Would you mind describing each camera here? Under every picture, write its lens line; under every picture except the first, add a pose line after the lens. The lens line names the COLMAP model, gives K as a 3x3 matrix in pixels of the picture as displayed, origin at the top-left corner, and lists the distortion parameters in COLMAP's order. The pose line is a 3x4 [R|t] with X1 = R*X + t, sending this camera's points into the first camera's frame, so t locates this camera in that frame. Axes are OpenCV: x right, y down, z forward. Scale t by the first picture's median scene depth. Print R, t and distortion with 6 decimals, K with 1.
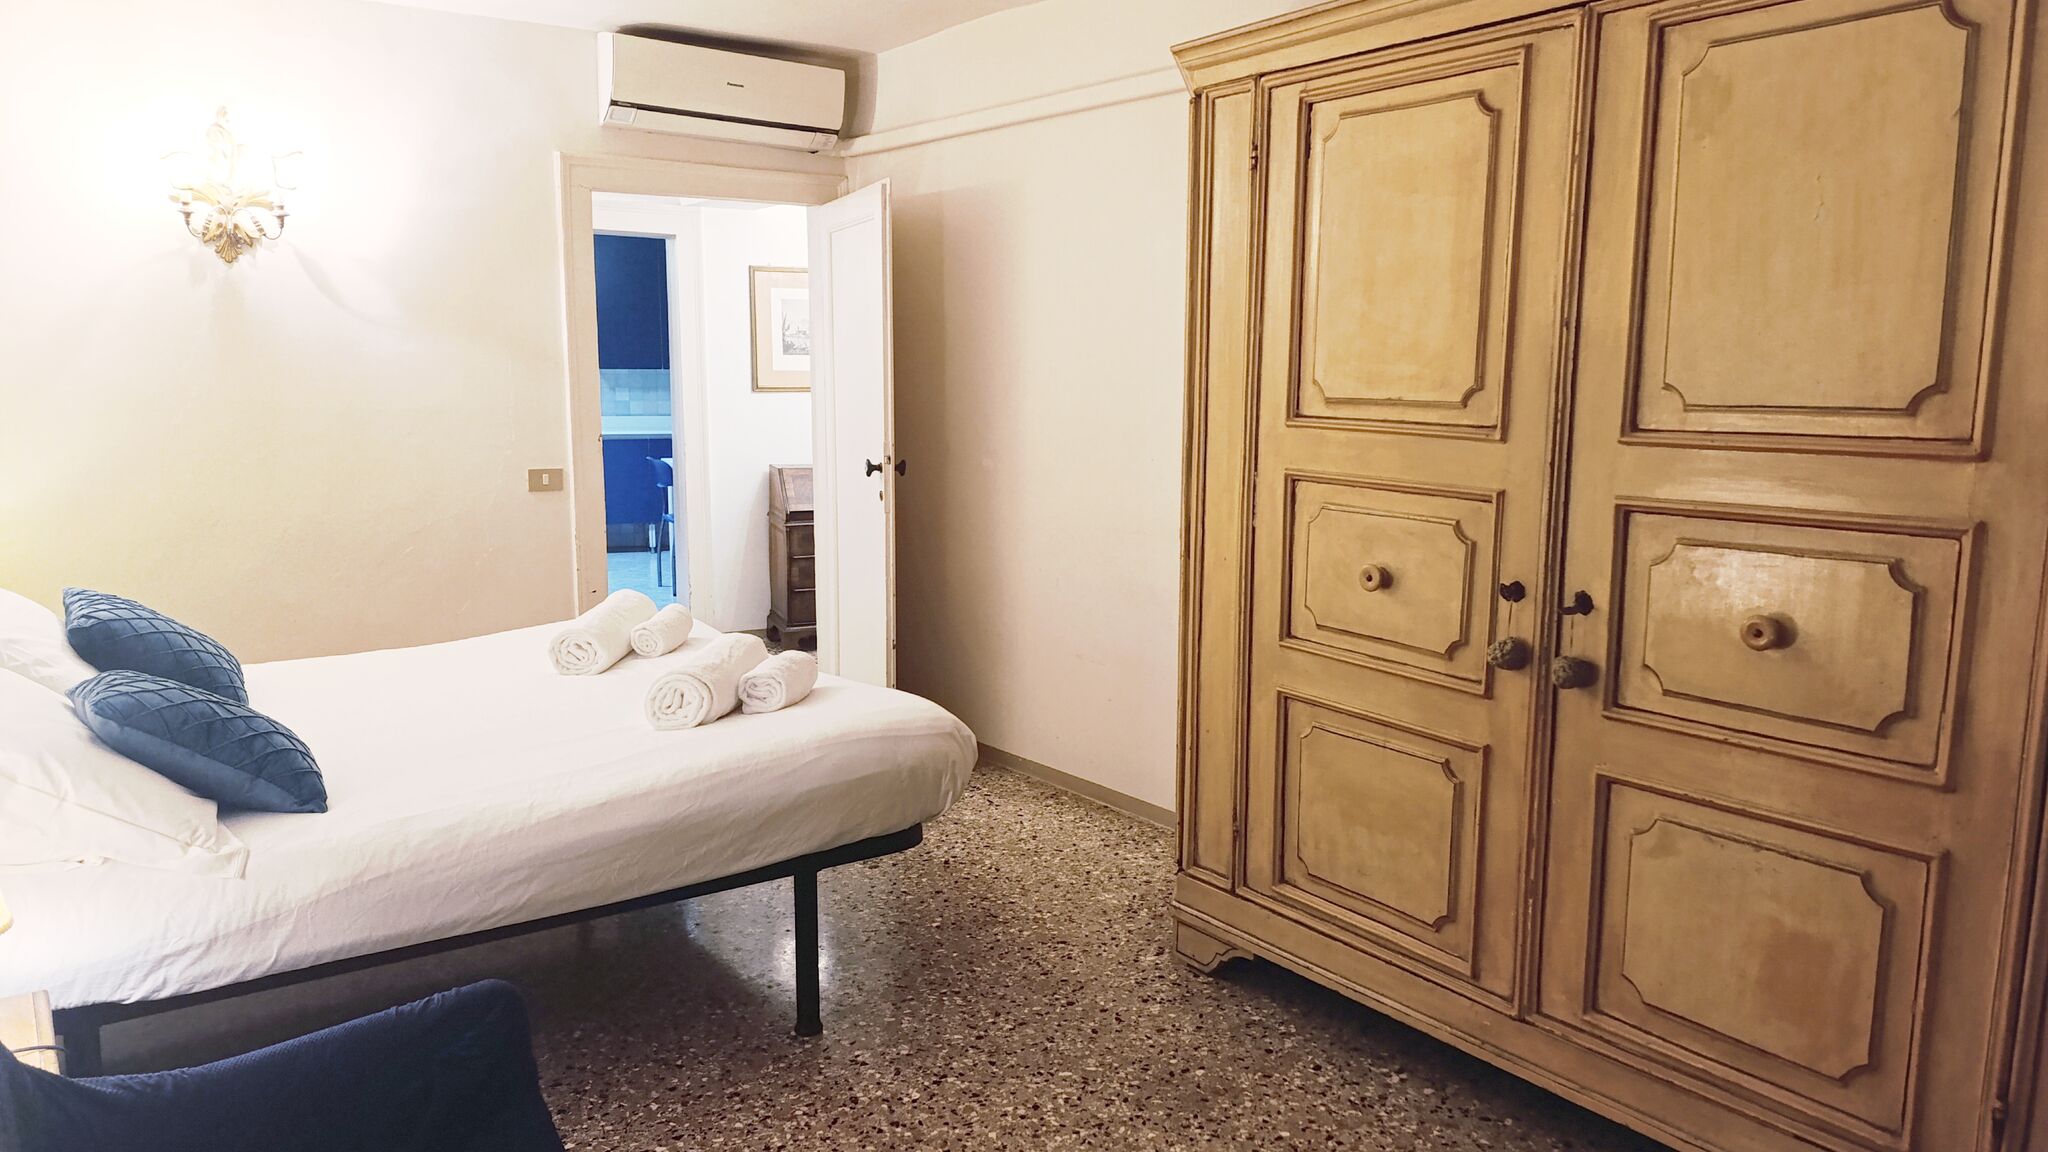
lens RADIAL K [[1393.2, 0, 1026.5], [0, 1393.2, 565.9], [0, 0, 1]] dist [0.056050, -0.060452]
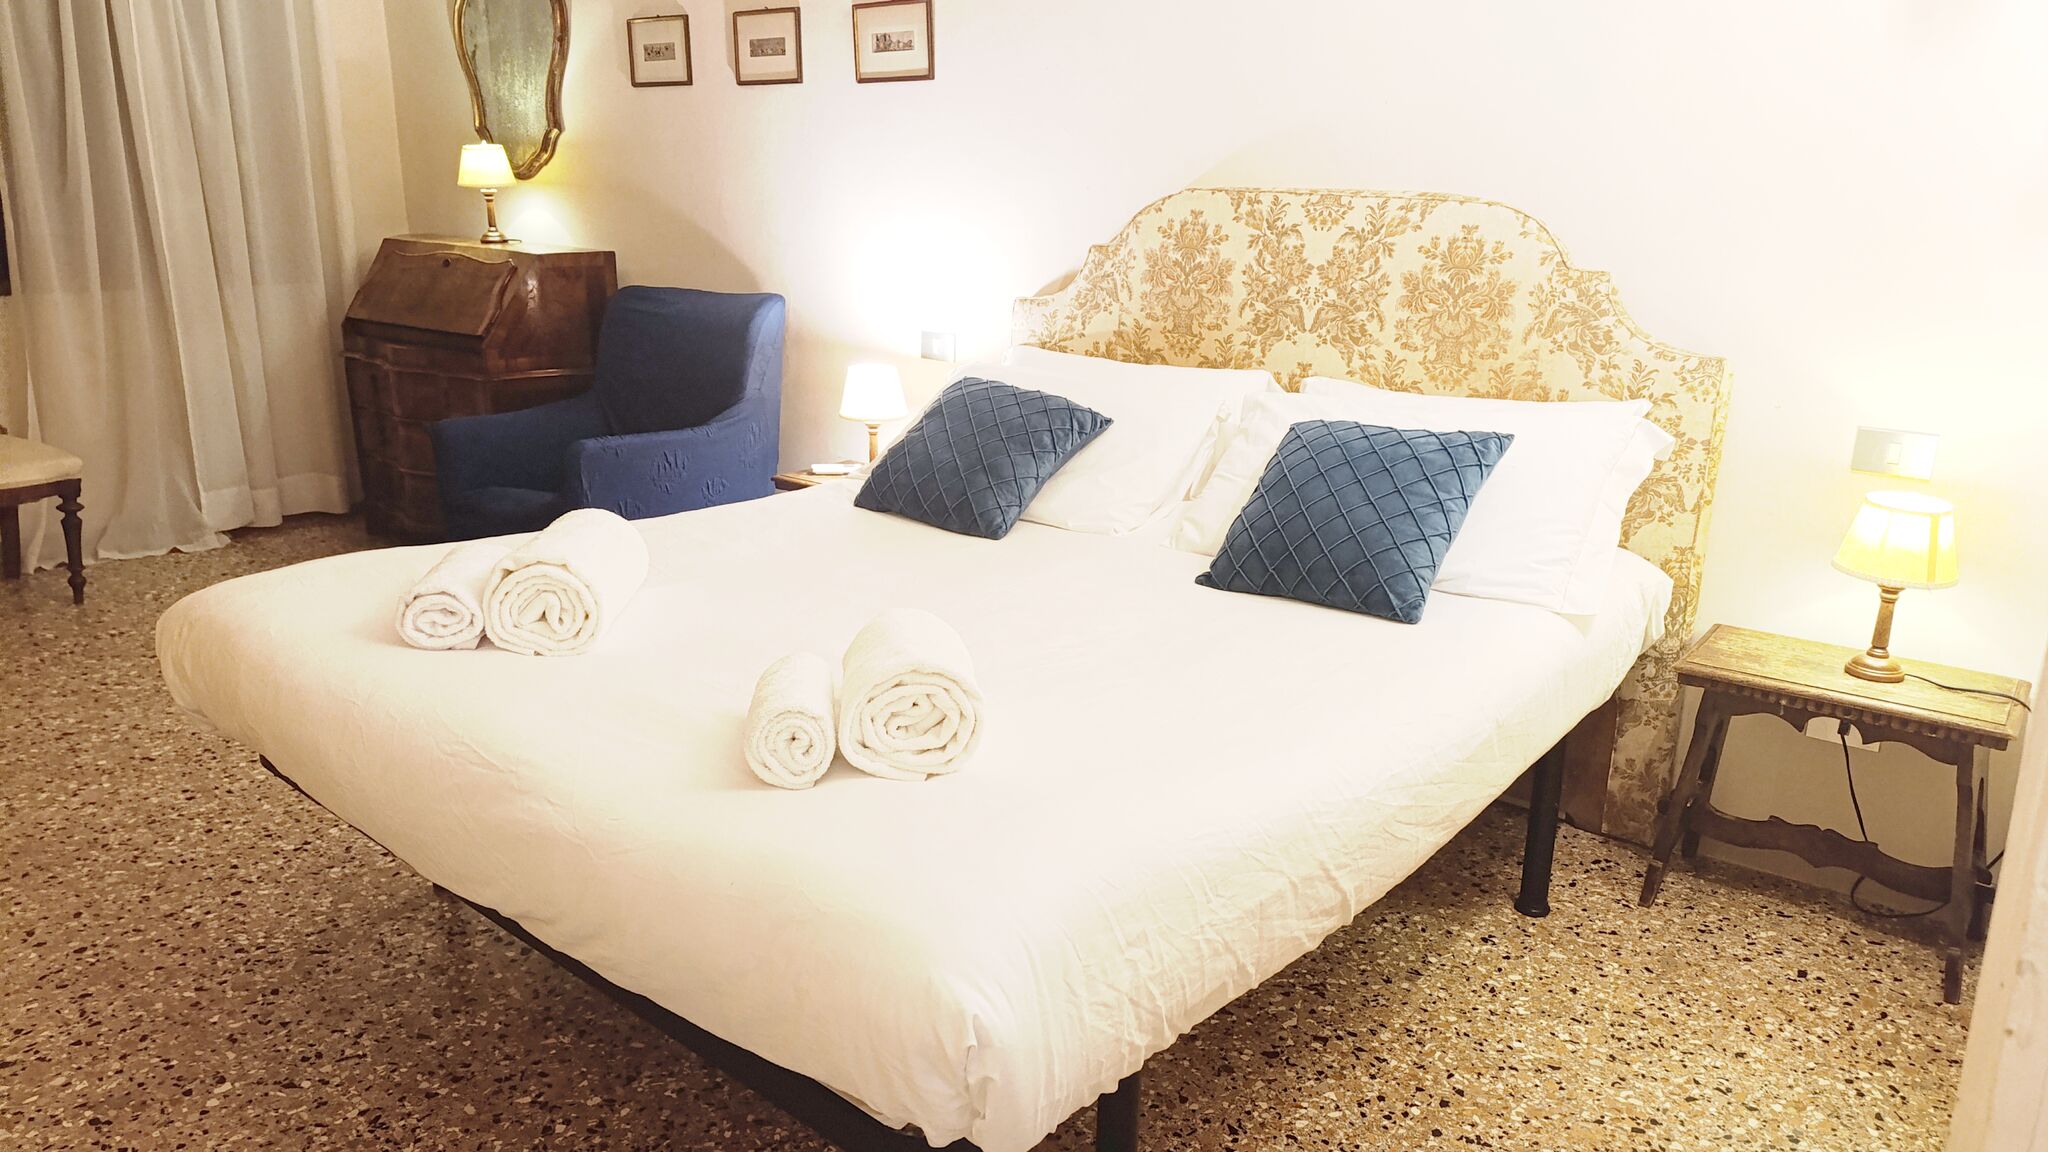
lens RADIAL K [[1415.1, 0, 1024.0], [0, 1415.1, 576.0], [0, 0, 1]] dist [0.057283, -0.065688]
pose [[-0.969643, 0.045384, -0.240278, -0.301019], [-0.056251, 0.914874, 0.399802, -0.219136], [0.237969, 0.401181, -0.884548, 1.824163]]
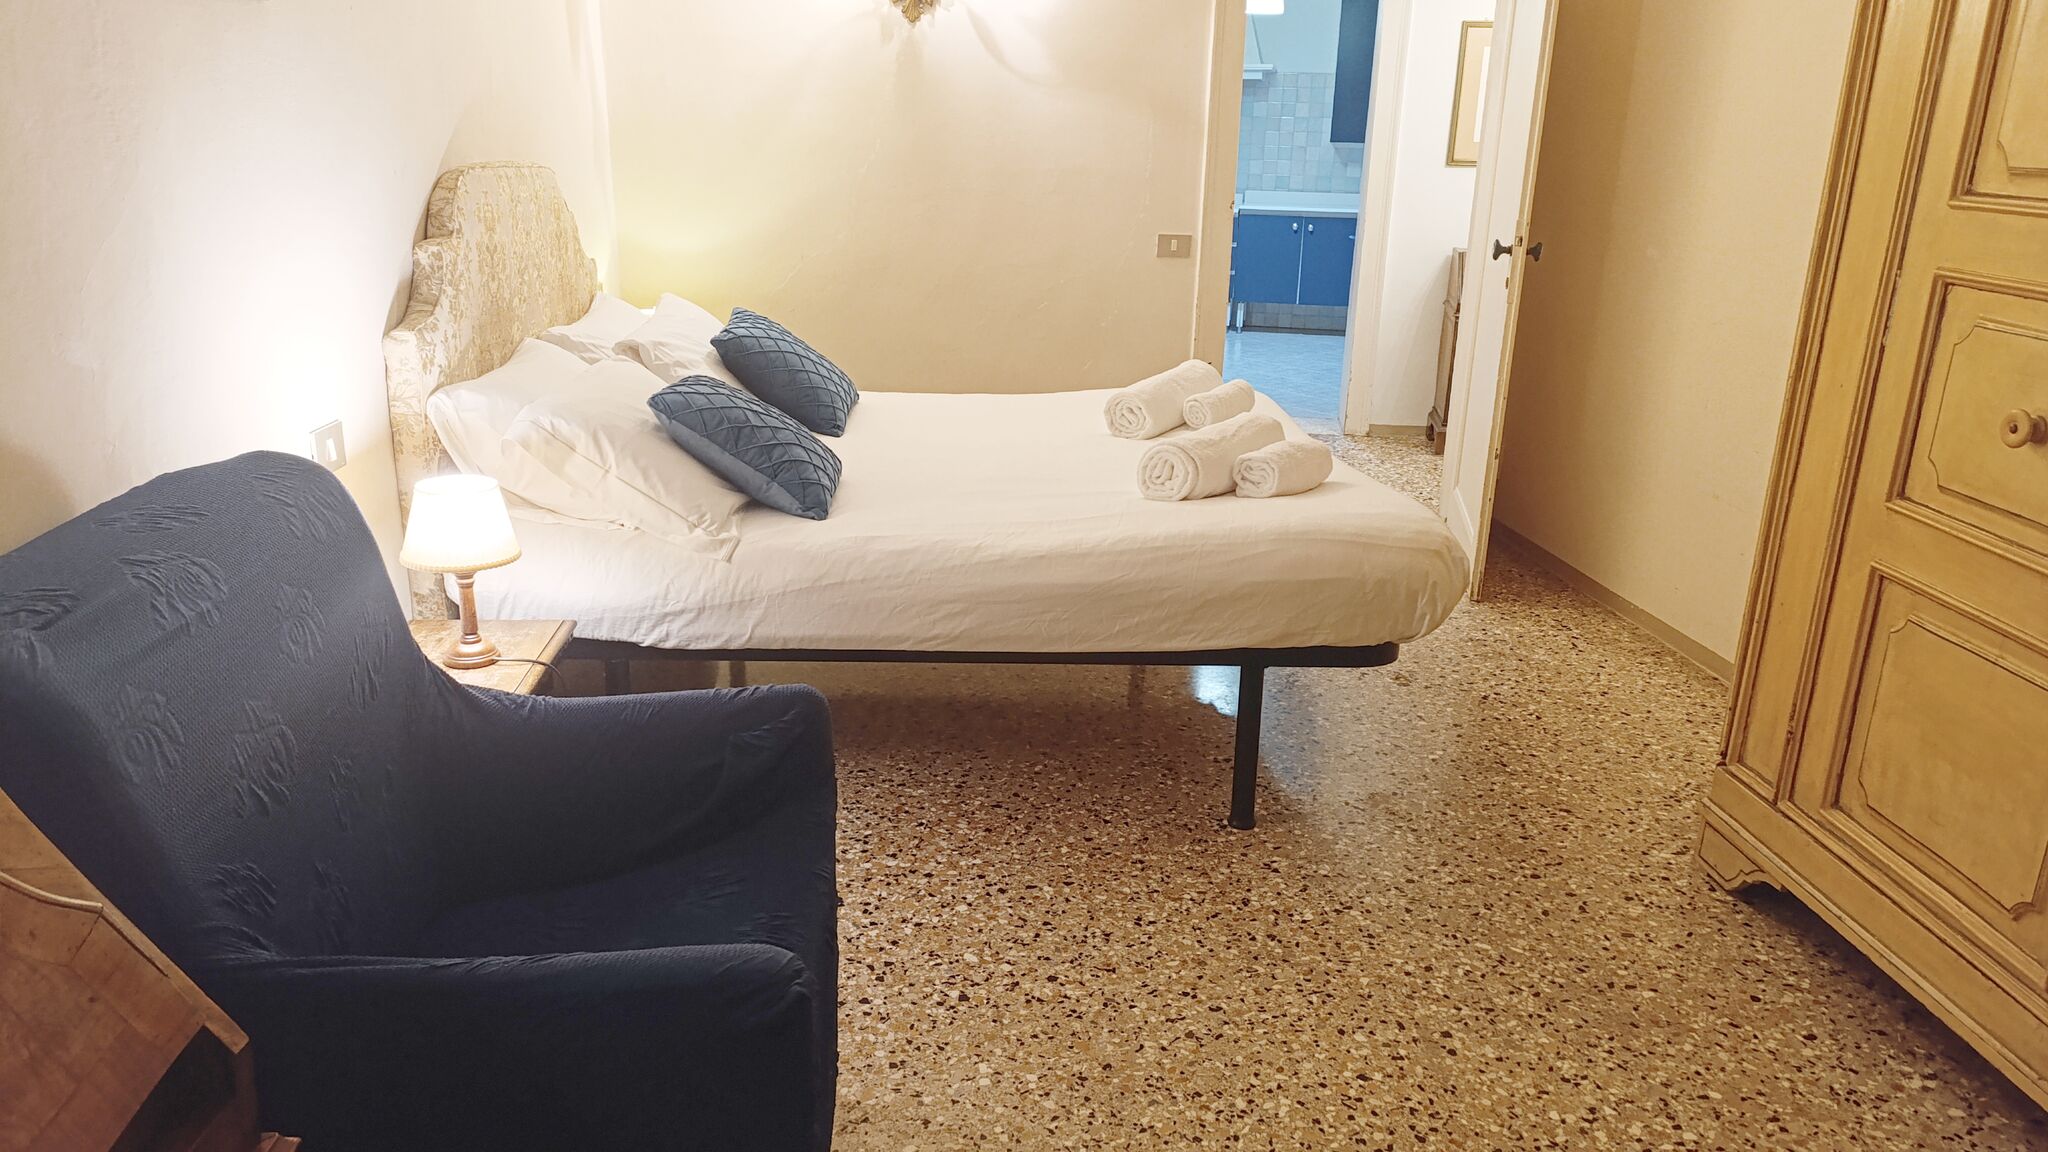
lens RADIAL K [[1395.1, 0, 1036.0], [0, 1395.1, 567.7], [0, 0, 1]] dist [0.060292, -0.060445]
pose [[0.852663, 0.171878, -0.493381, 0.176226], [-0.097965, 0.980185, 0.172162, 0.002658], [0.513195, -0.098462, 0.852605, 0.115451]]
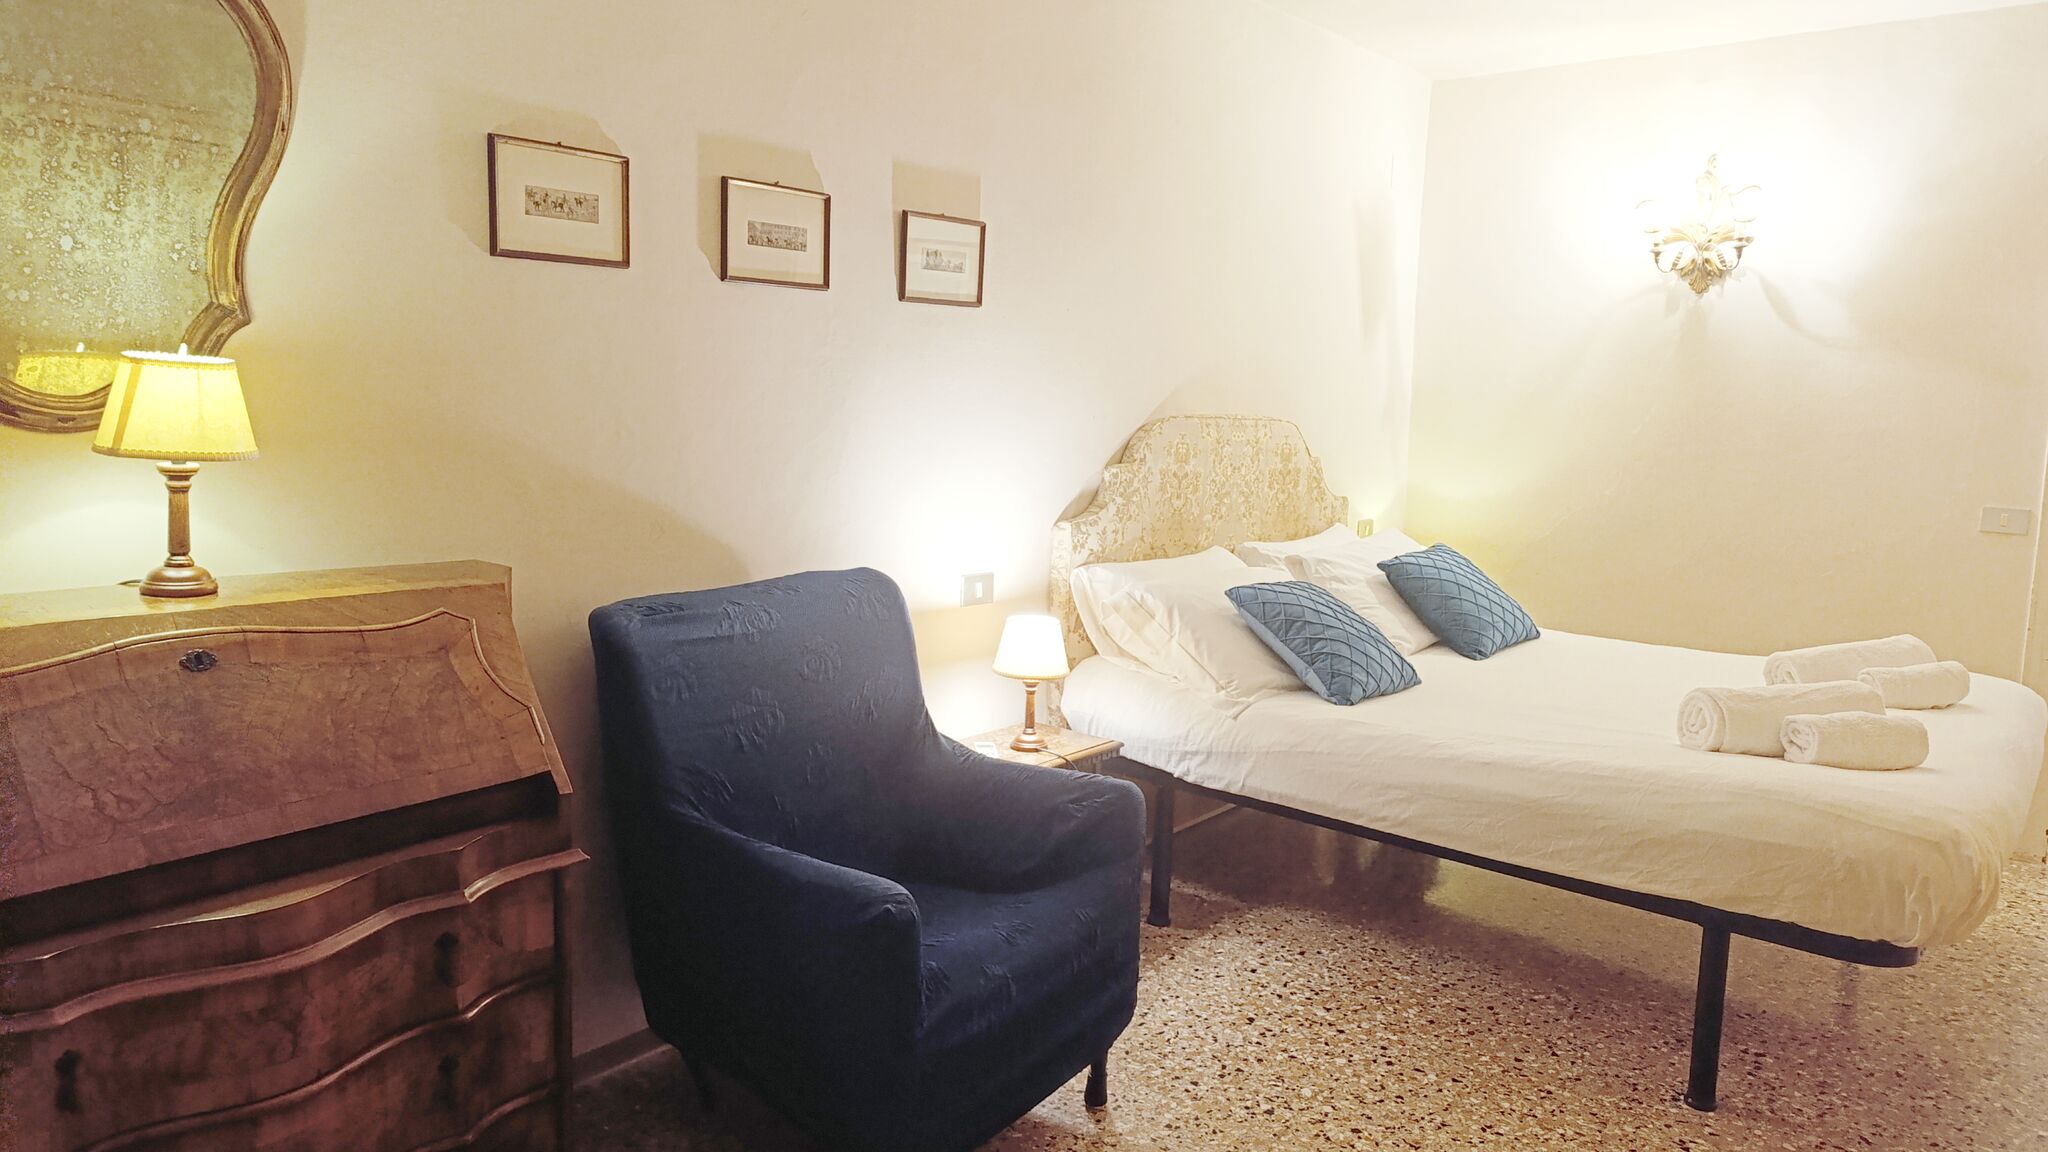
lens RADIAL K [[1414.6, 0, 1036.8], [0, 1414.6, 565.5], [0, 0, 1]] dist [0.064590, -0.071823]
pose [[0.266886, 0.126198, -0.955430, 0.577254], [-0.165509, 0.982662, 0.083562, -0.014950], [0.949410, 0.135831, 0.283146, 0.294886]]
